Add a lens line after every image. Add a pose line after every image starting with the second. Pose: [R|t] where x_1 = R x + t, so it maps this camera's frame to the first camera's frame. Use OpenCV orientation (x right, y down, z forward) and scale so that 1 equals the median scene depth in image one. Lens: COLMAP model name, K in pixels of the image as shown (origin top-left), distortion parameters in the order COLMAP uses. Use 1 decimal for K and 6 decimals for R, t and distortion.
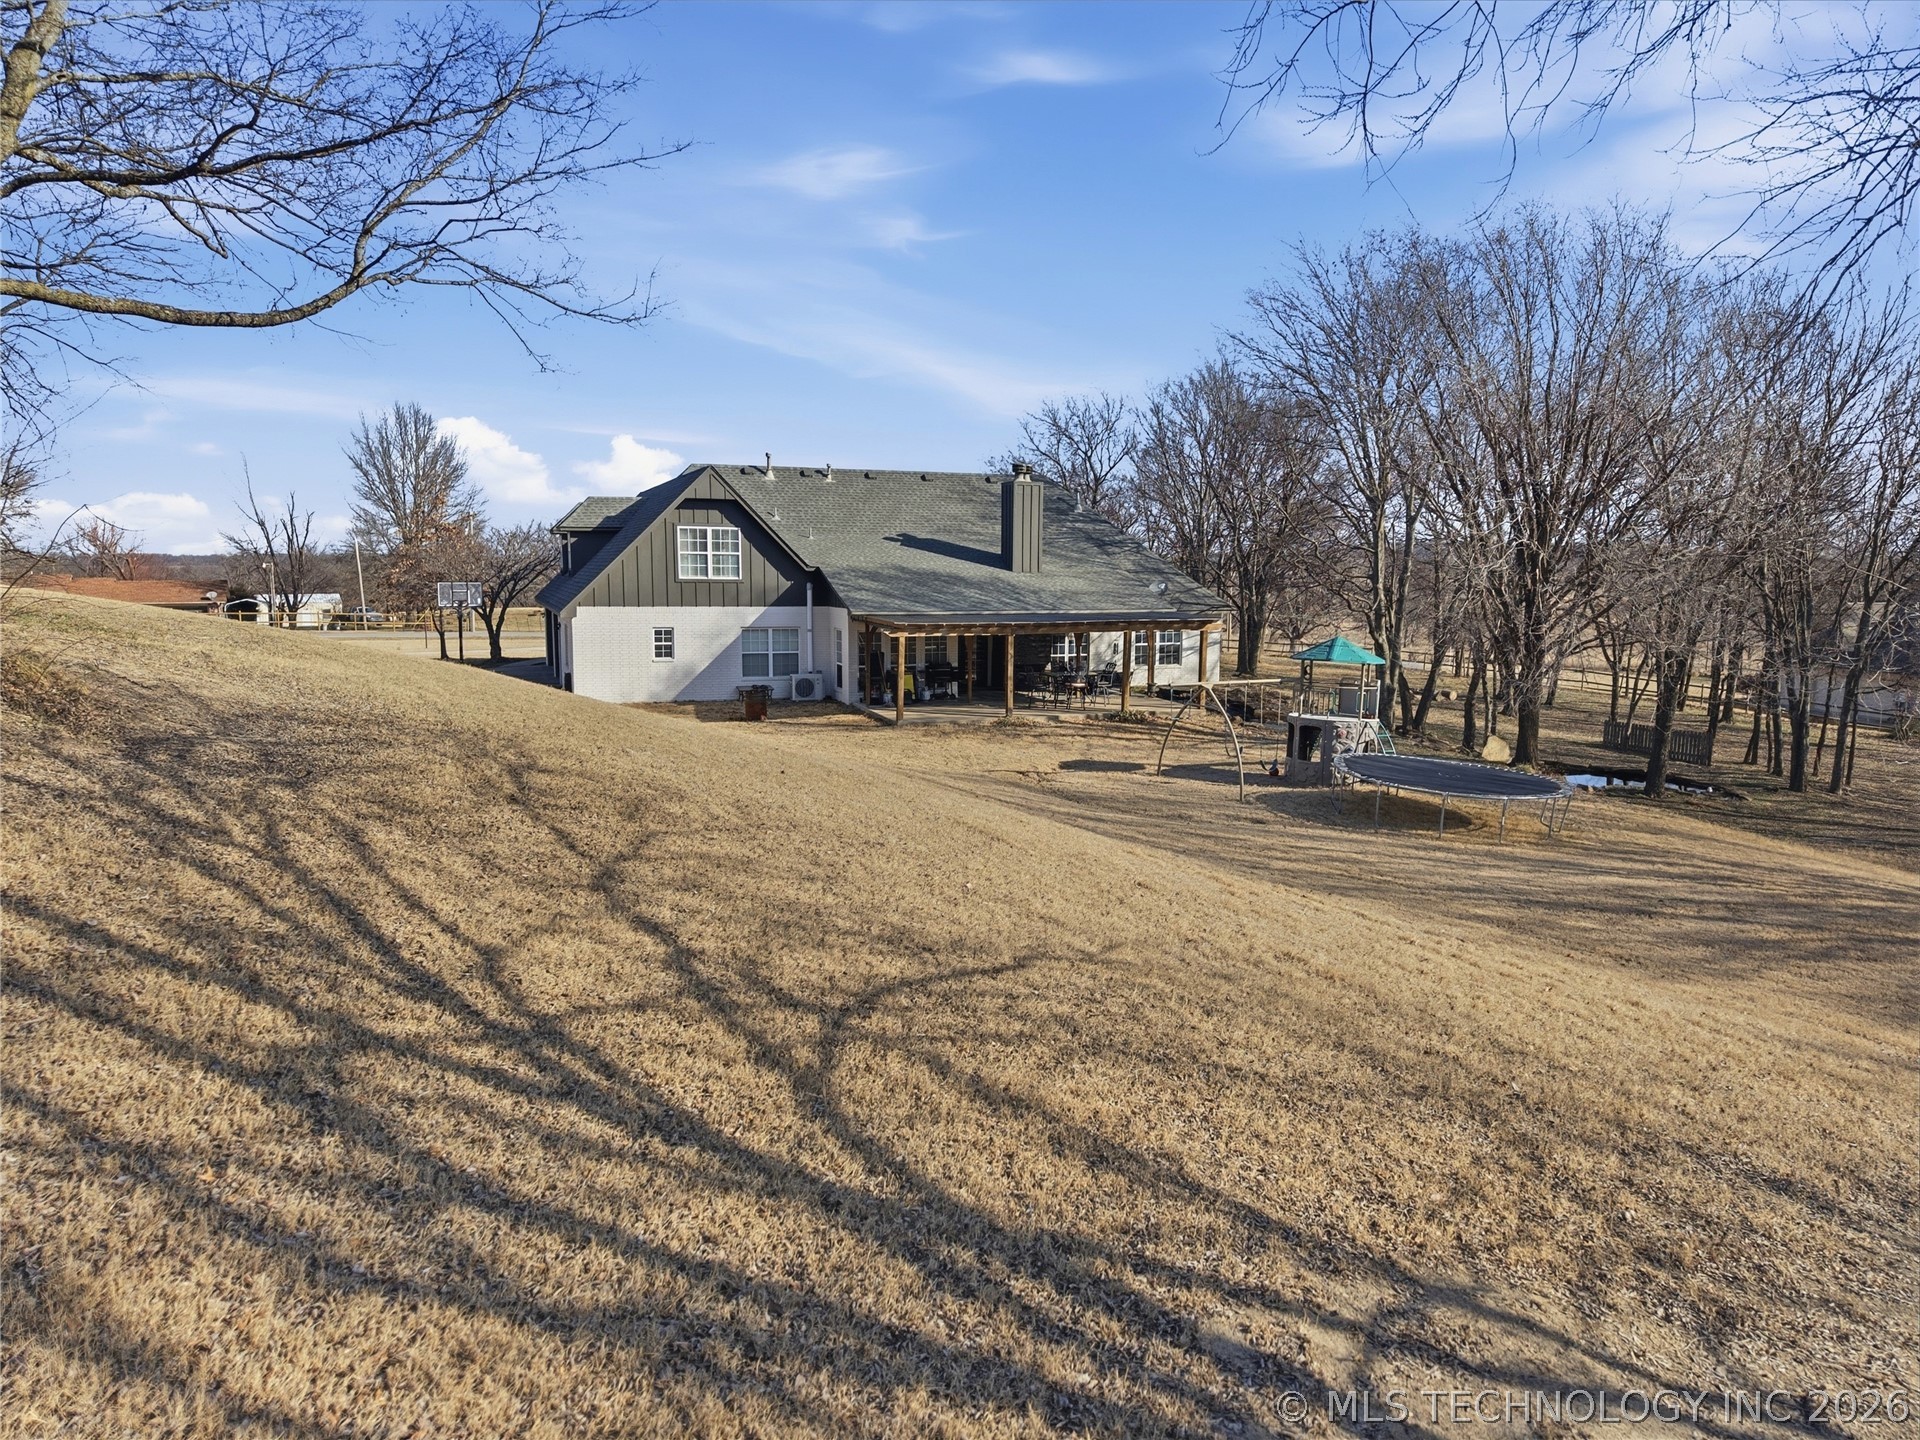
lens RADIAL K [[1341.6, 0, 959.6], [0, 1341.6, 724.0], [0, 0, 1]] dist [-0.040412, 0.000304]
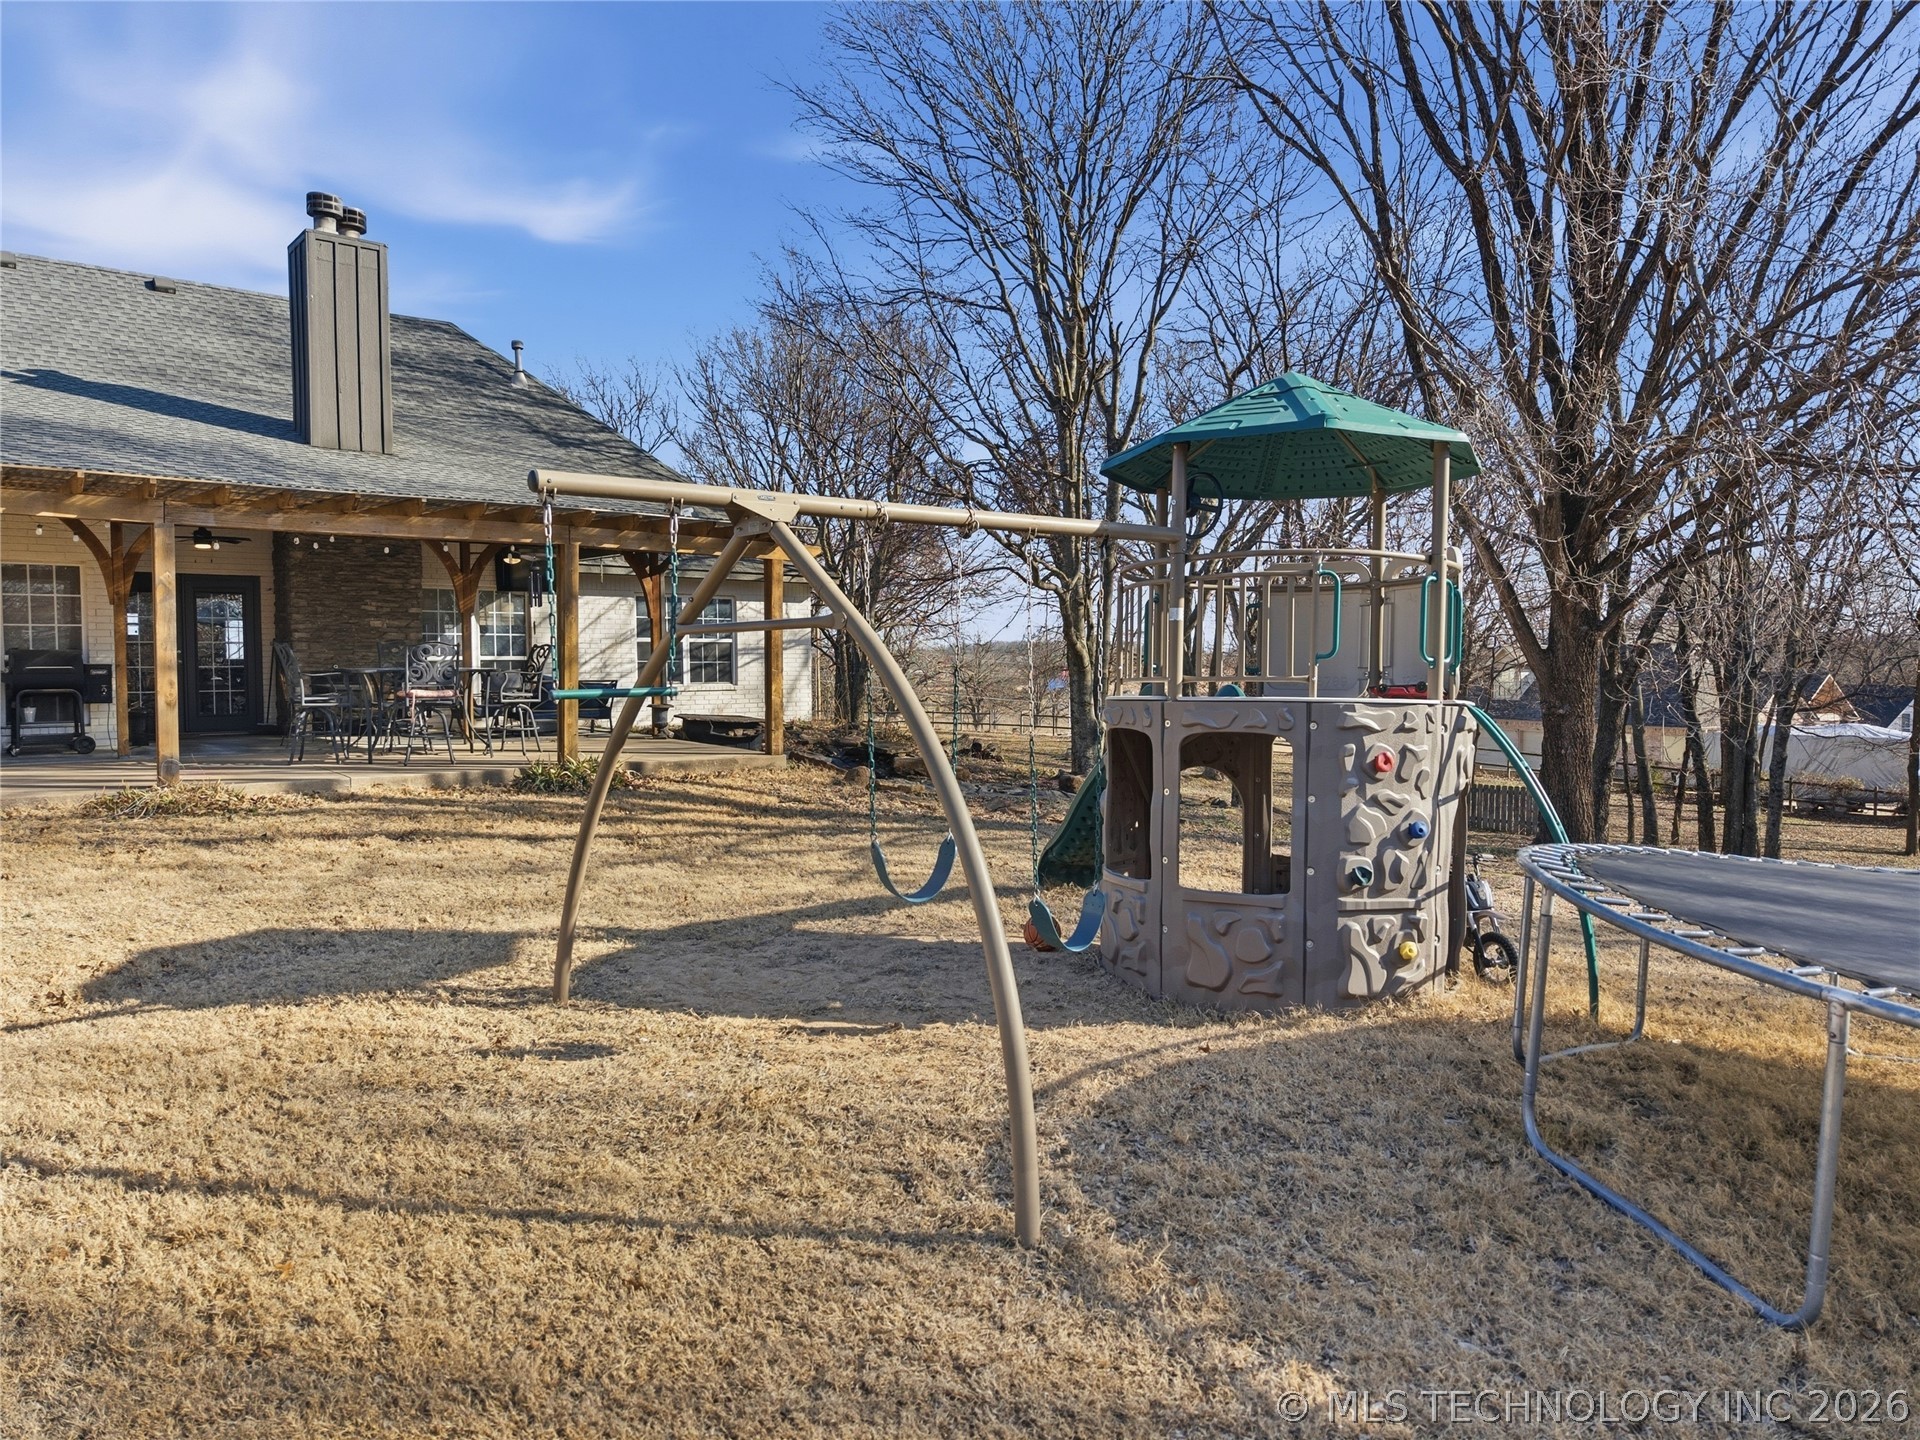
lens RADIAL K [[1341.6, 0, 958.4], [0, 1341.6, 719.6], [0, 0, 1]] dist [-0.040412, 0.000304]
pose [[0.955024, -0.031444, 0.294857, 0.106719], [0.052851, 0.996490, -0.064914, 0.007639], [-0.291781, 0.077578, 0.953334, 0.549069]]
